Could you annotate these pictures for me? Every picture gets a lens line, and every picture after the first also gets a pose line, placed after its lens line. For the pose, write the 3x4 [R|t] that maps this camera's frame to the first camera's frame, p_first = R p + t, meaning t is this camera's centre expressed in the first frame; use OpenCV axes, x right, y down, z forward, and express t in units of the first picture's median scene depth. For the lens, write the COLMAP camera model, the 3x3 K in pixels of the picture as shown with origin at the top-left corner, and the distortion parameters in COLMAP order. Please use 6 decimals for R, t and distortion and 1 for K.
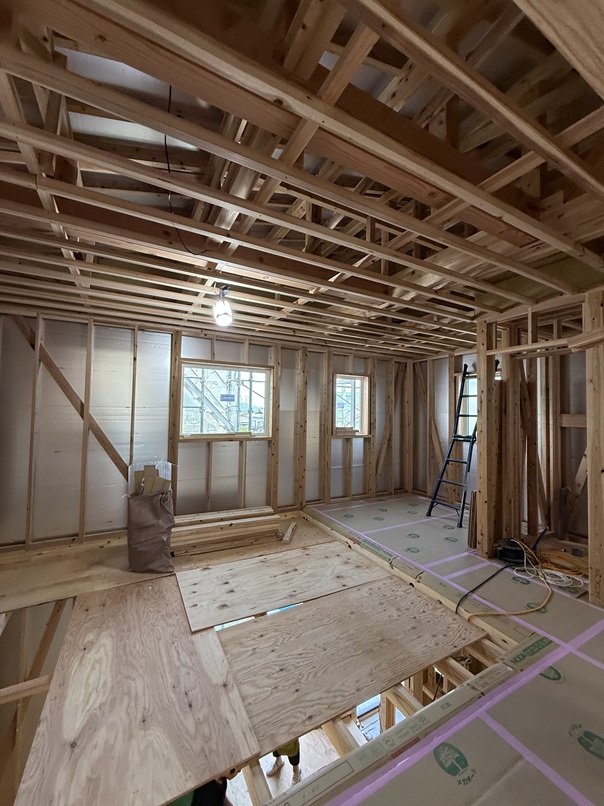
lens RADIAL K [[320.7, 0, 302.3], [0, 320.7, 399.9], [0, 0, 1]] dist [-0.000624, -0.000084]
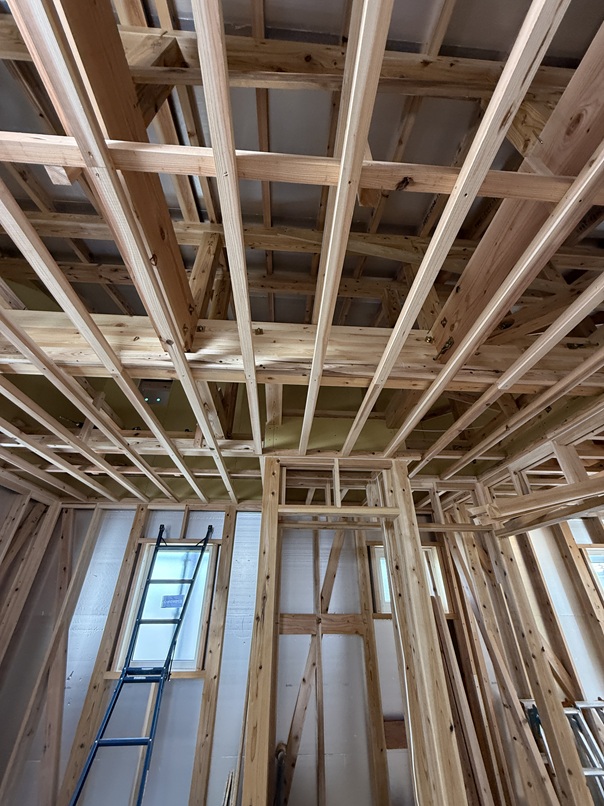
lens RADIAL K [[320.7, 0, 302.3], [0, 320.7, 399.9], [0, 0, 1]] dist [-0.000624, -0.000084]
pose [[0.418300, 0.468577, 0.778113, -0.002467], [-0.022827, 0.861814, -0.506710, -0.006296], [-0.908022, 0.194195, 0.371193, 0.438629]]
